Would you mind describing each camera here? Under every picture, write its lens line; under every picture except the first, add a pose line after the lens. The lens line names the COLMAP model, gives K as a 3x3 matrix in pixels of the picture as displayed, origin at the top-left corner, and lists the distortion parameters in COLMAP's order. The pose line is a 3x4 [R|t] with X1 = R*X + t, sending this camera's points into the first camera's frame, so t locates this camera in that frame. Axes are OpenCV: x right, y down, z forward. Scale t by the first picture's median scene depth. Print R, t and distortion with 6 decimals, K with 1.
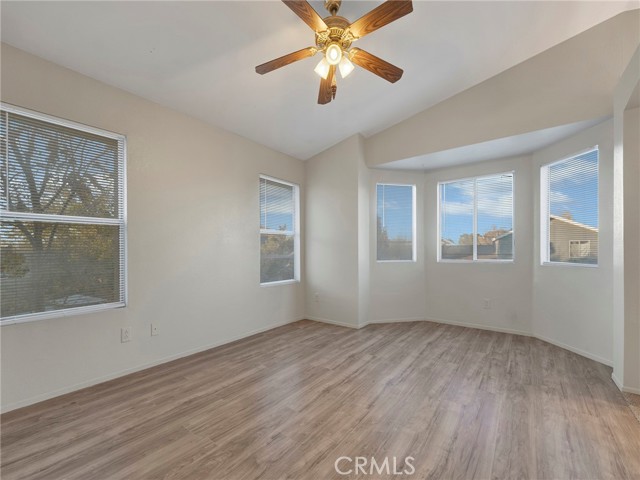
lens RADIAL K [[268.3, 0, 317.5], [0, 268.3, 249.8], [0, 0, 1]] dist [-0.009810, 0.000301]
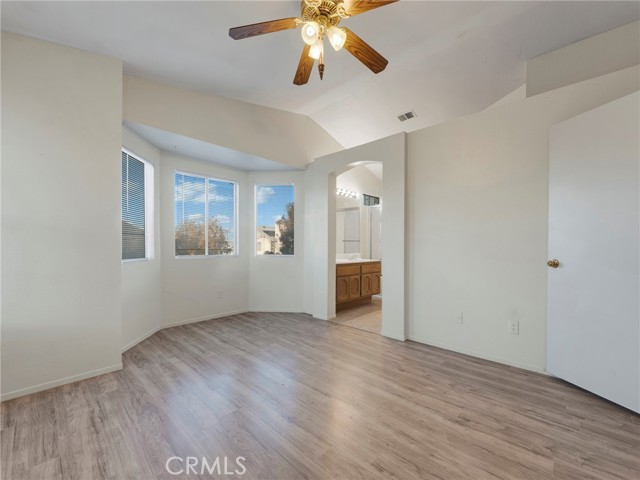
lens RADIAL K [[268.3, 0, 317.5], [0, 268.3, 249.8], [0, 0, 1]] dist [-0.009810, 0.000301]
pose [[0.097946, -0.009910, 0.995142, -0.488113], [-0.007348, 0.999916, 0.010681, 0.003066], [-0.995165, -0.008358, 0.097865, 0.543984]]
